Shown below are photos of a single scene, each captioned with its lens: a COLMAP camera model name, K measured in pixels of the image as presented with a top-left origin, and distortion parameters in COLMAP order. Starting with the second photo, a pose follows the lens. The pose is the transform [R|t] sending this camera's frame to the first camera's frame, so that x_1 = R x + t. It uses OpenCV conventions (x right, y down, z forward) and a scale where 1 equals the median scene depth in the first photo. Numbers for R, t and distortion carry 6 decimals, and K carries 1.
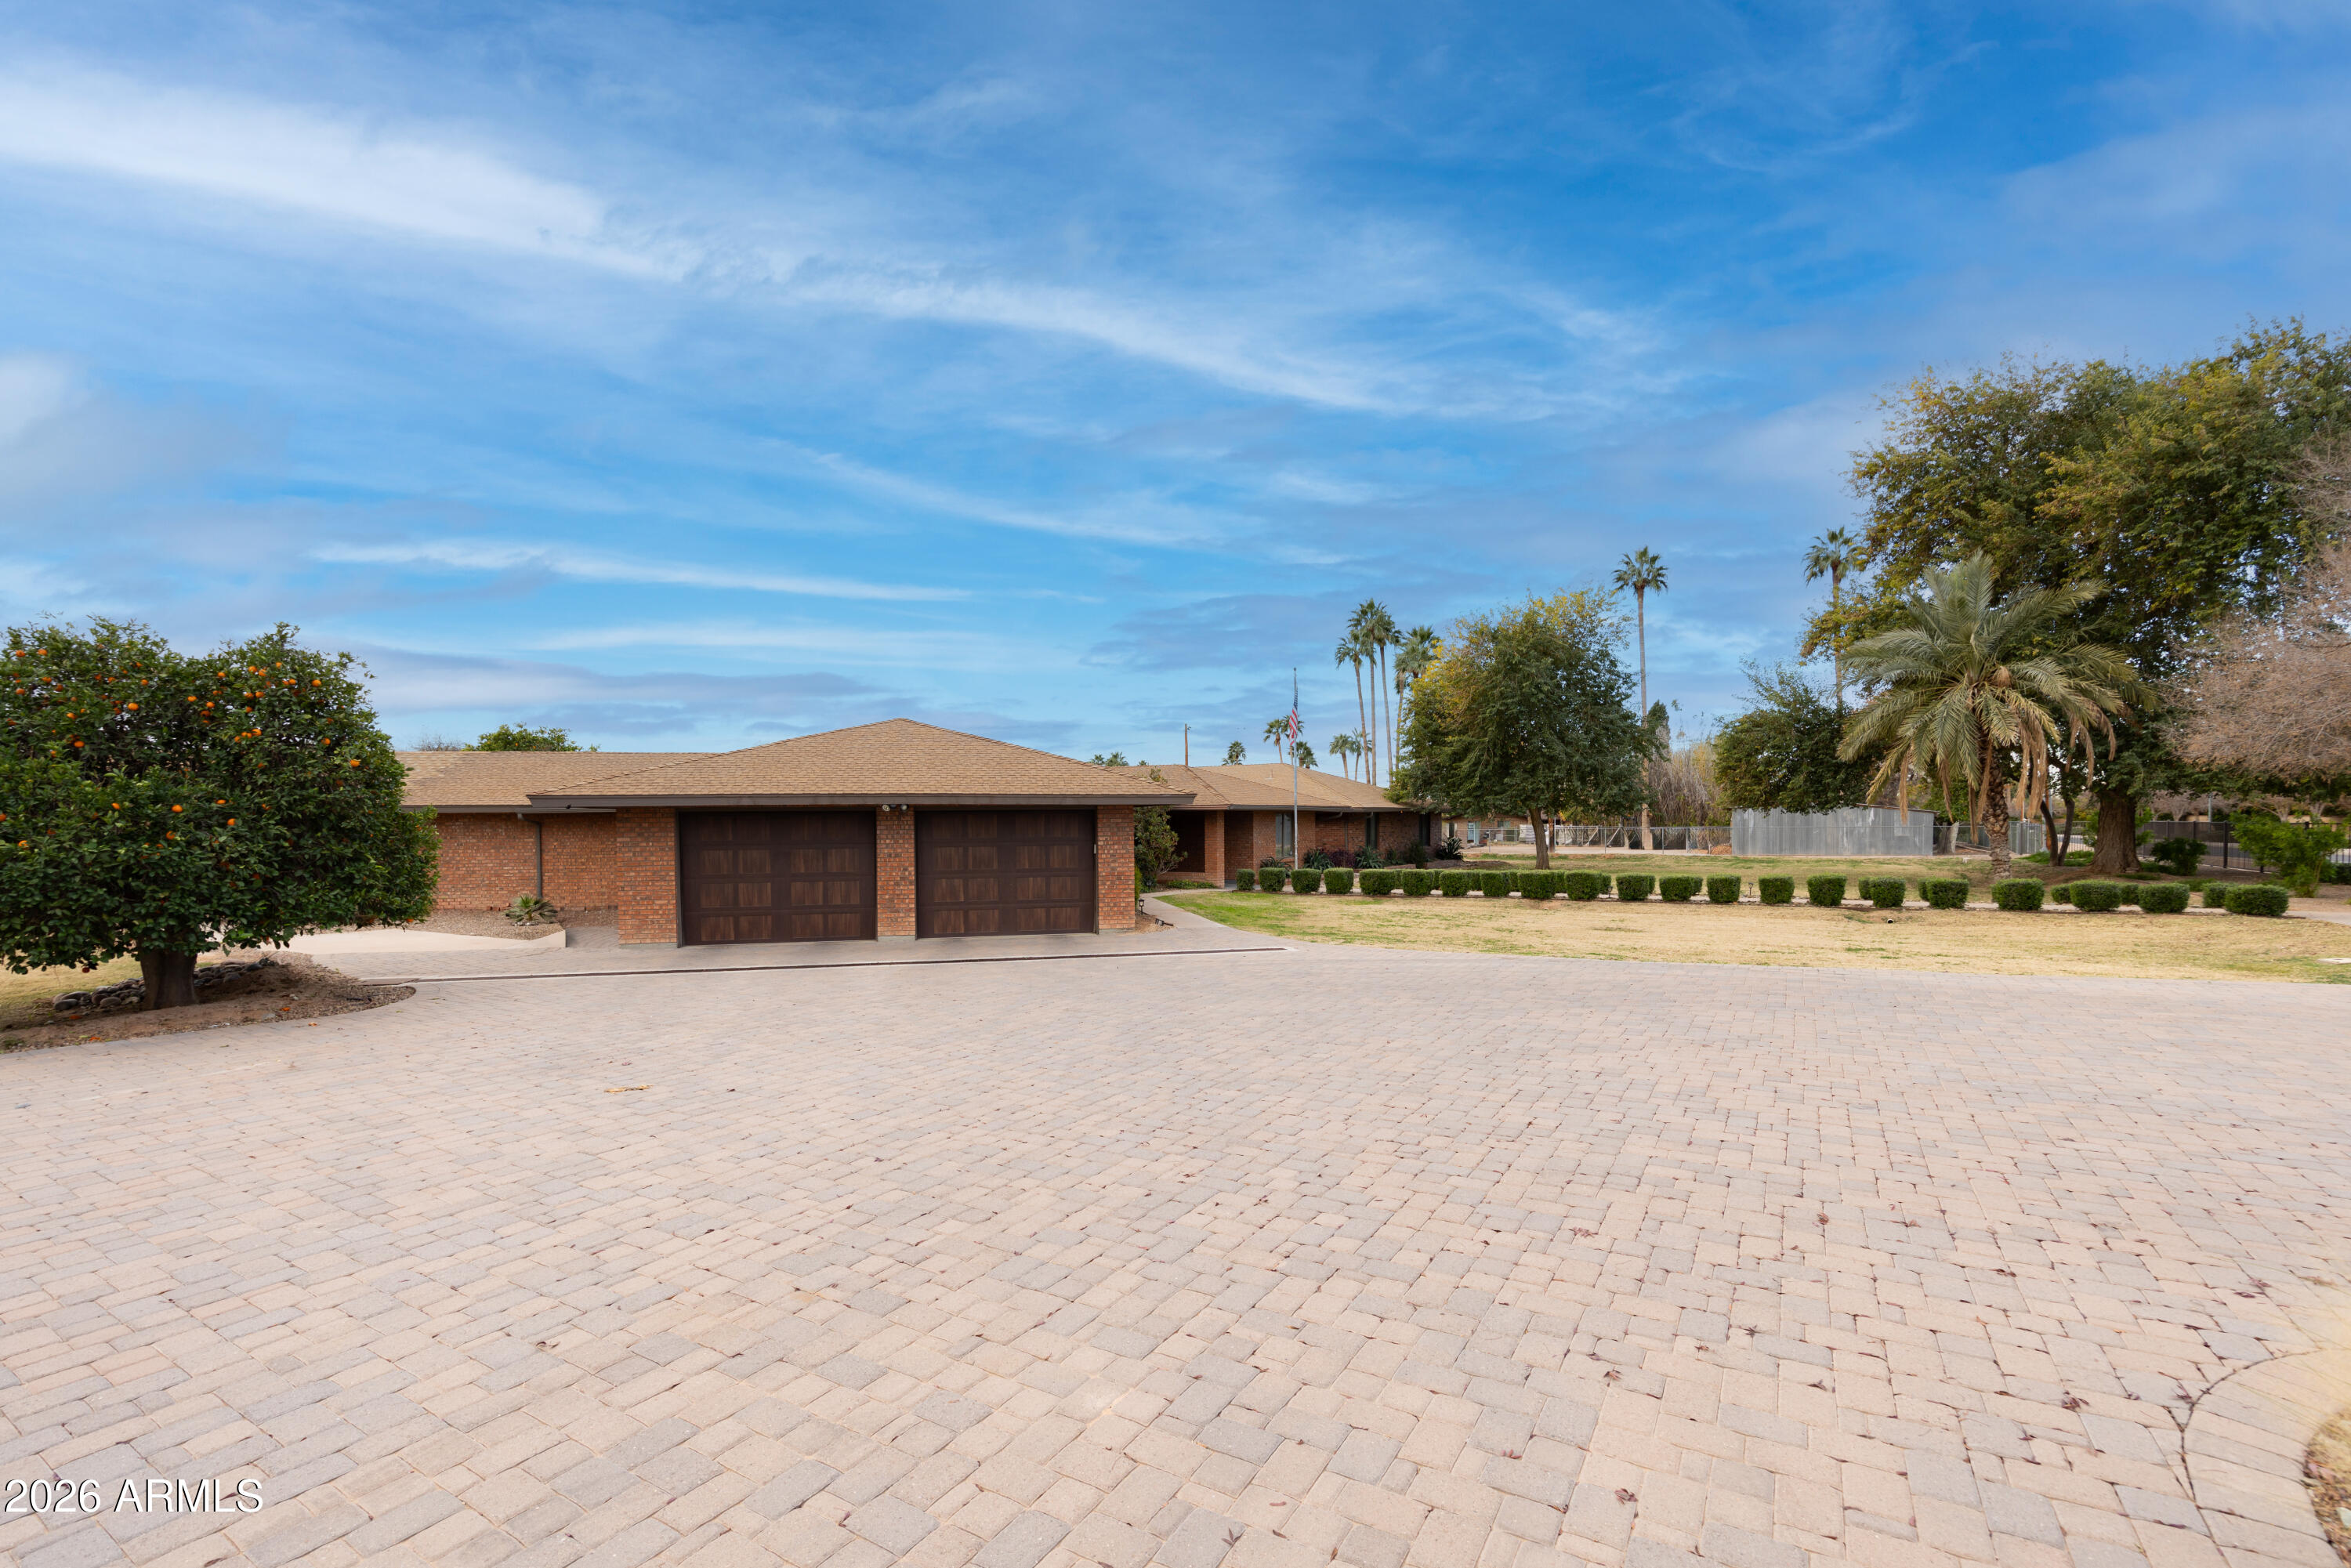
lens RADIAL K [[989.5, 0, 1157.5], [0, 989.5, 792.1], [0, 0, 1]] dist [0.012306, -0.000565]
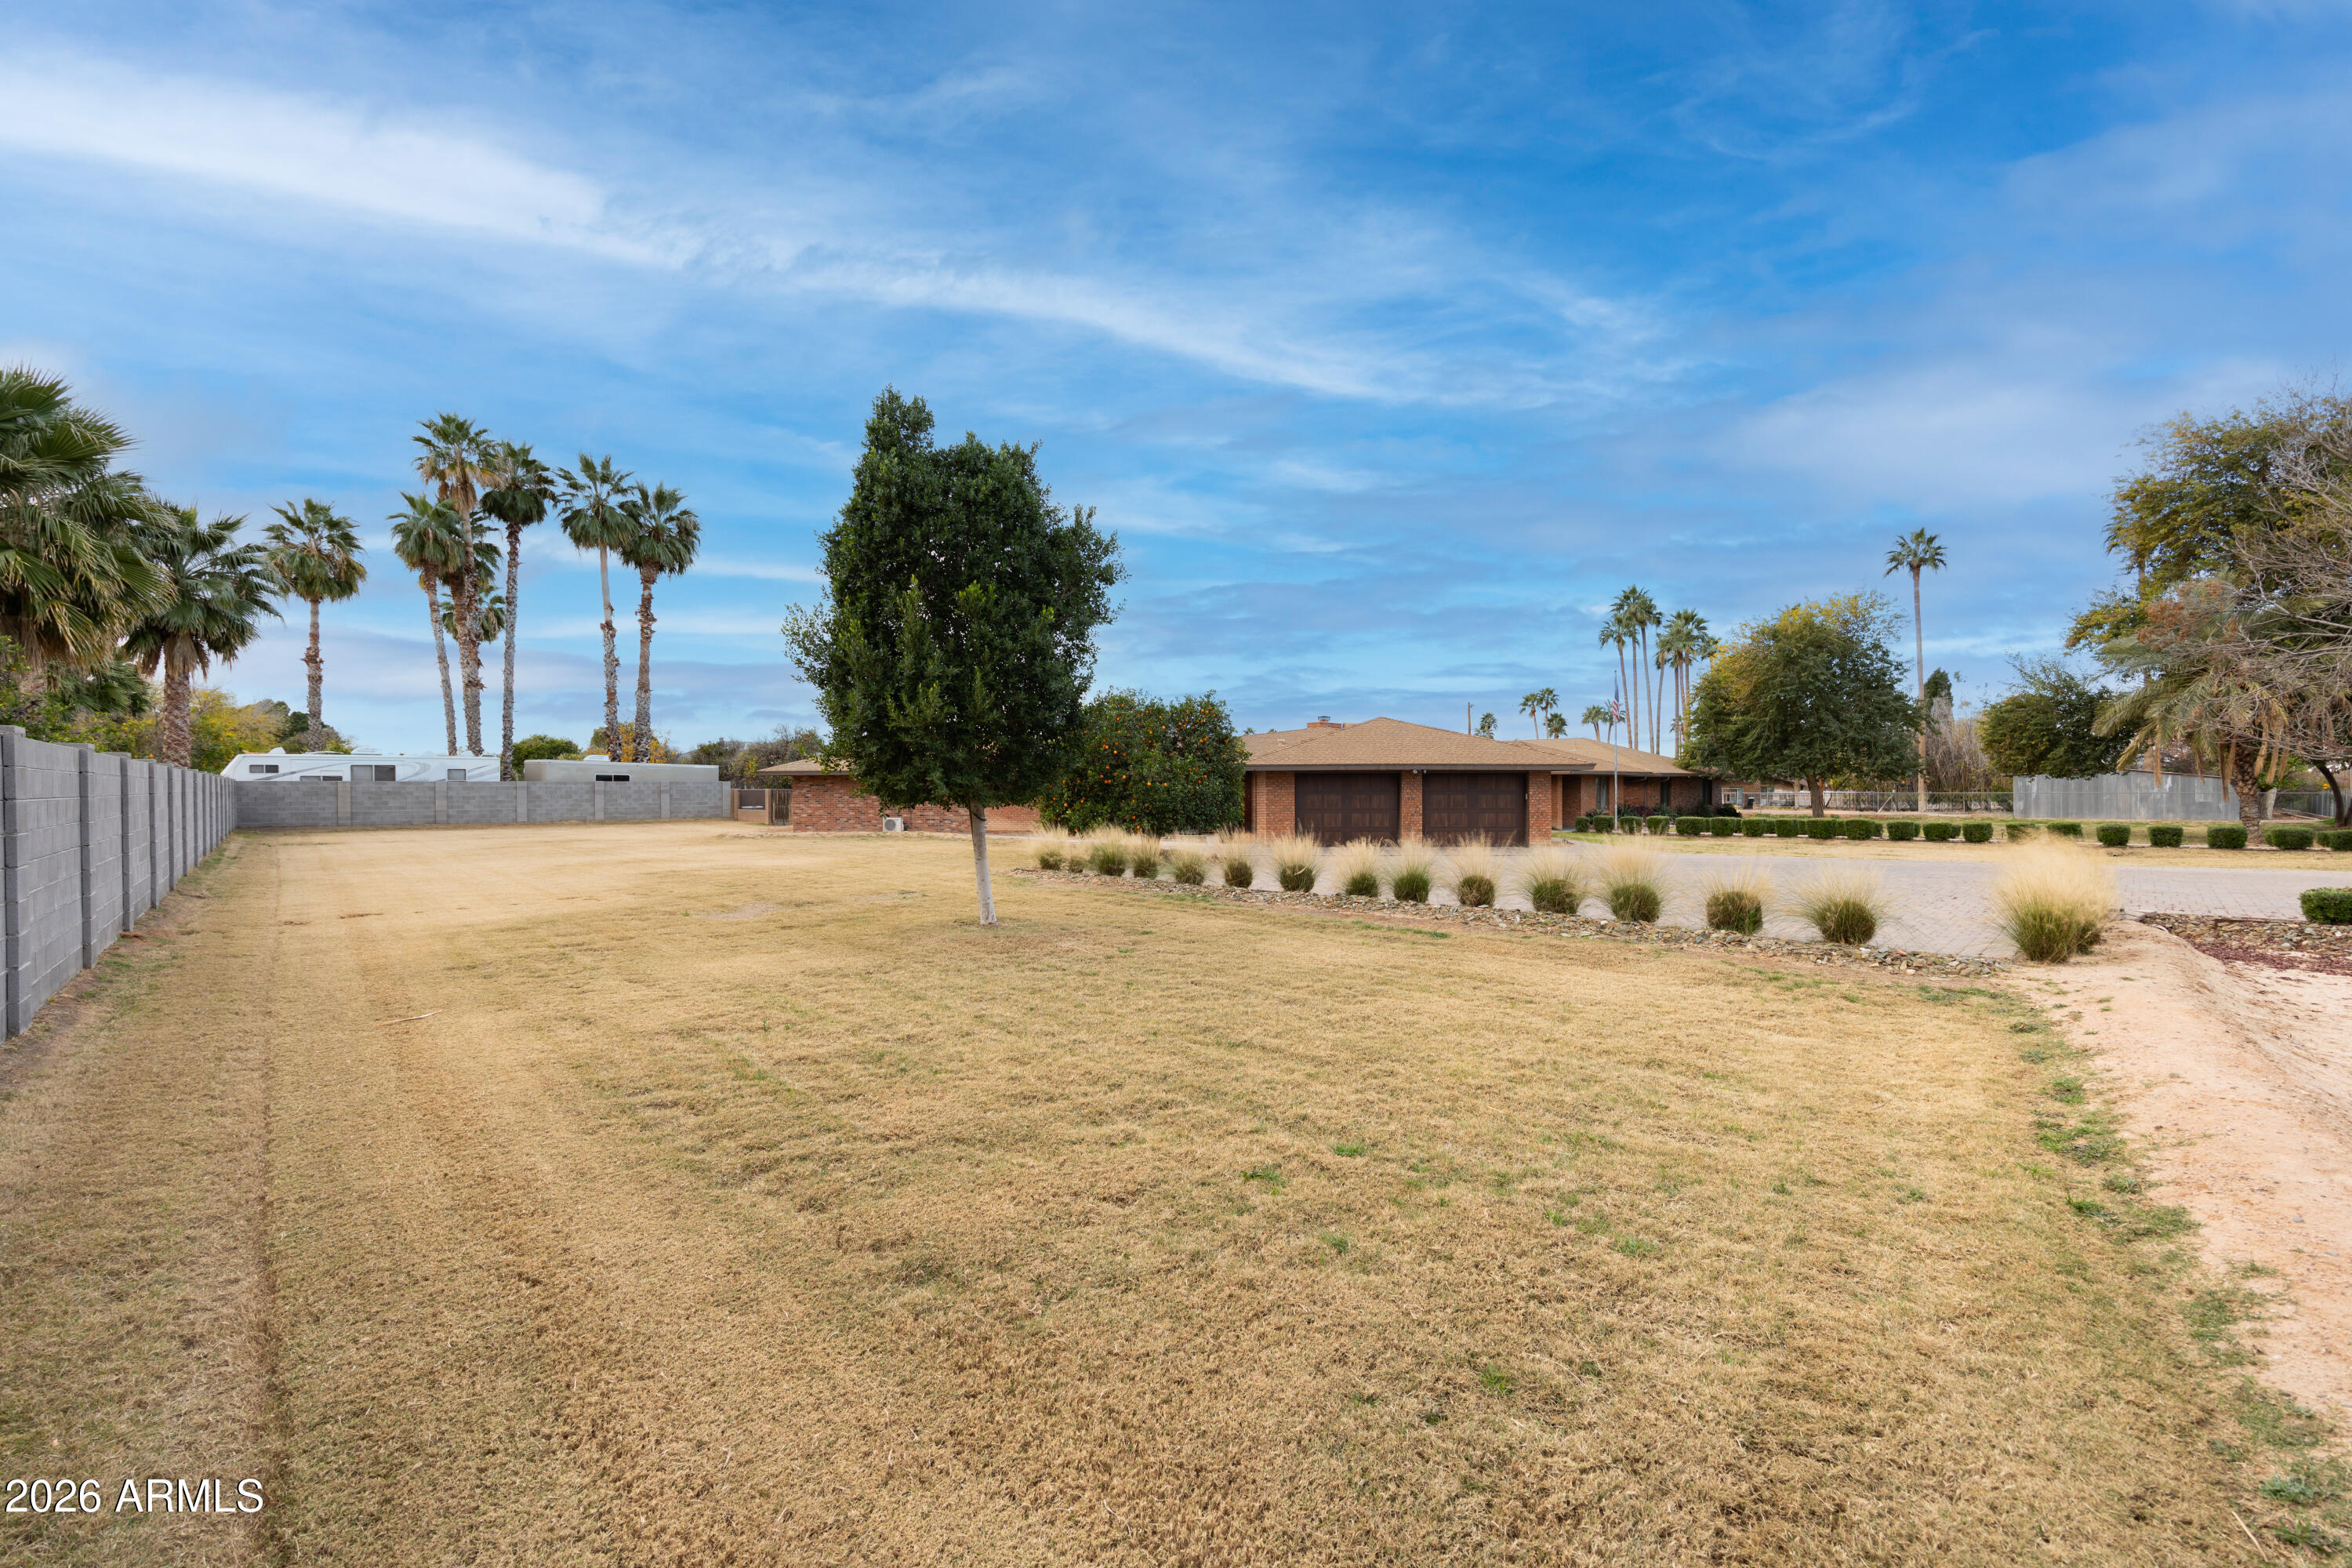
lens RADIAL K [[990.0, 0, 1118.6], [0, 990.0, 756.9], [0, 0, 1]] dist [0.012306, -0.000565]
pose [[0.974061, -0.001598, -0.226281, -0.176250], [0.001125, 0.999997, -0.002219, -0.003358], [0.226284, 0.001907, 0.974059, -0.395150]]
